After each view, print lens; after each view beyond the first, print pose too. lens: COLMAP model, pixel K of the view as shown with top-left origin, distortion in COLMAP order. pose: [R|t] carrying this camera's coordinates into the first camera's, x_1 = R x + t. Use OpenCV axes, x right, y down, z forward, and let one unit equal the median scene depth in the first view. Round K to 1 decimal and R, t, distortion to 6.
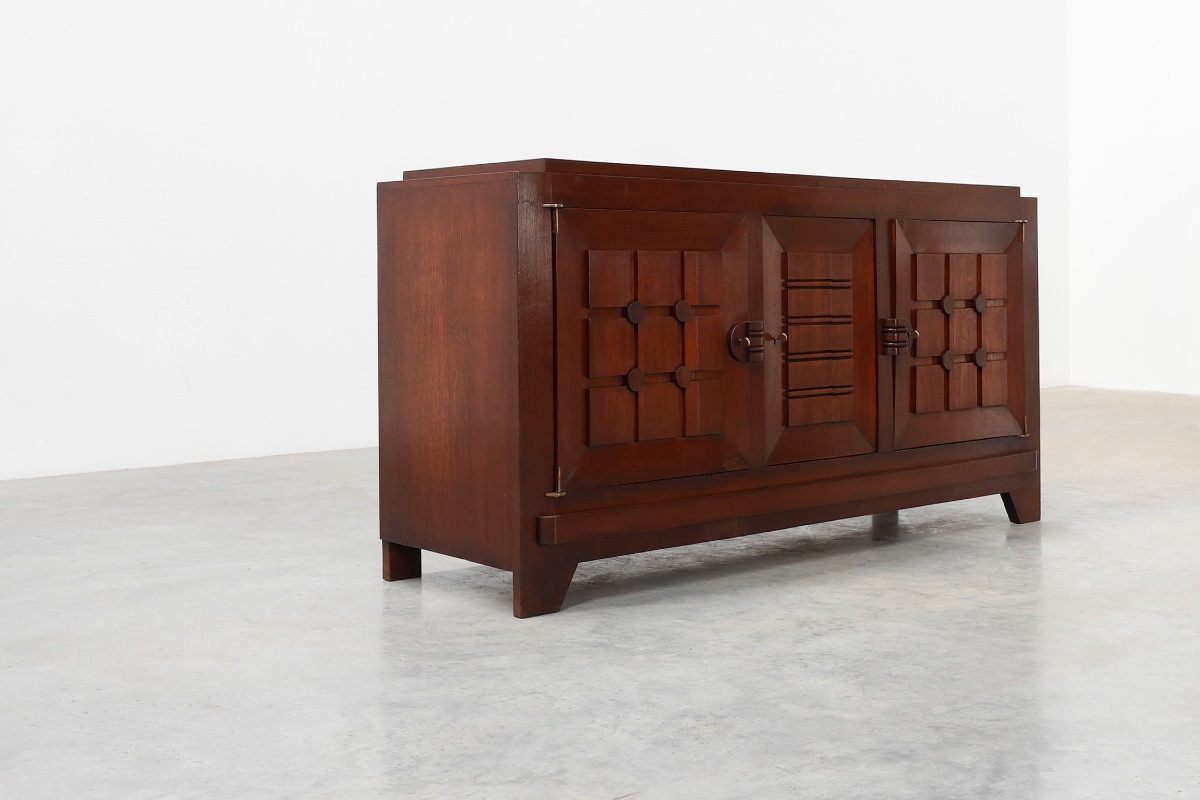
lens RADIAL K [[1604.2, 0, 600.0], [0, 1604.2, 400.0], [0, 0, 1]] dist [0.025585, 0.036084]
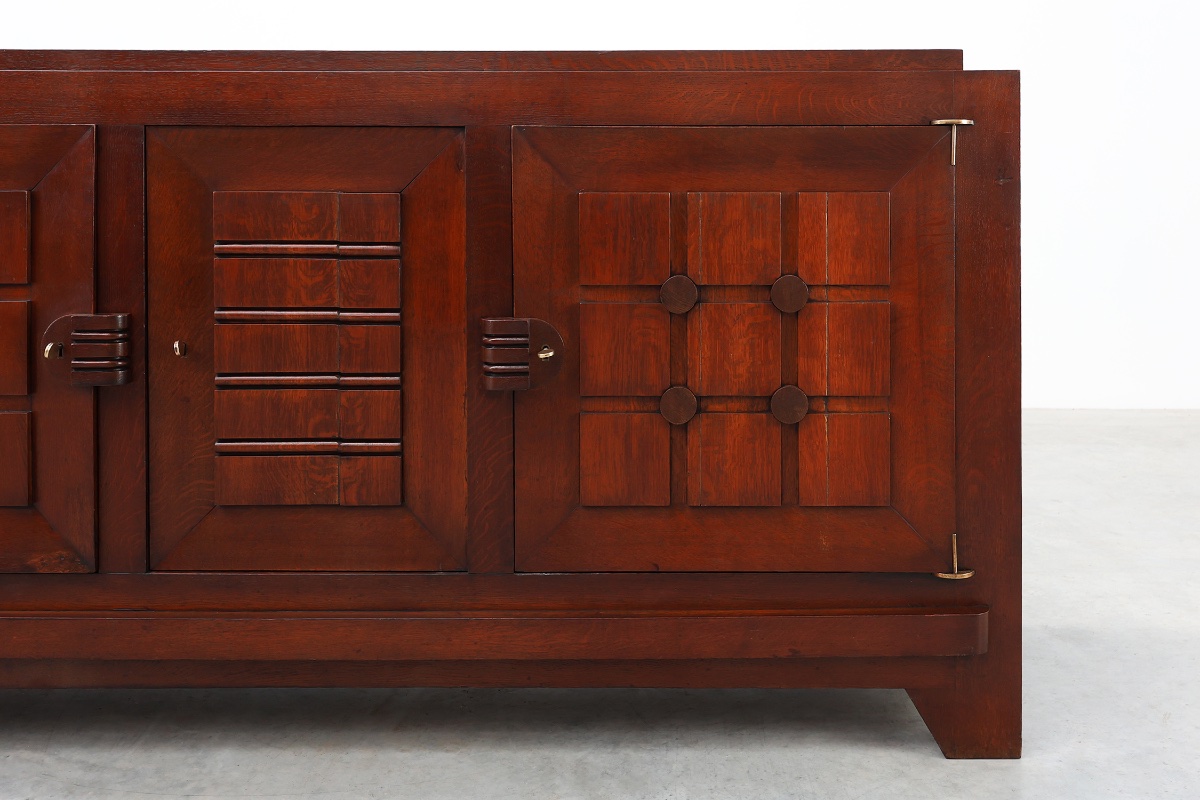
lens RADIAL K [[963.7, 0, 600.9], [0, 963.7, 346.8], [0, 0, 1]] dist [0.001971, 0.000612]
pose [[0.743024, 0.050795, -0.667334, 0.435756], [-0.057064, 0.998293, 0.012451, -0.049853], [0.666827, 0.028829, 0.744655, 0.833649]]
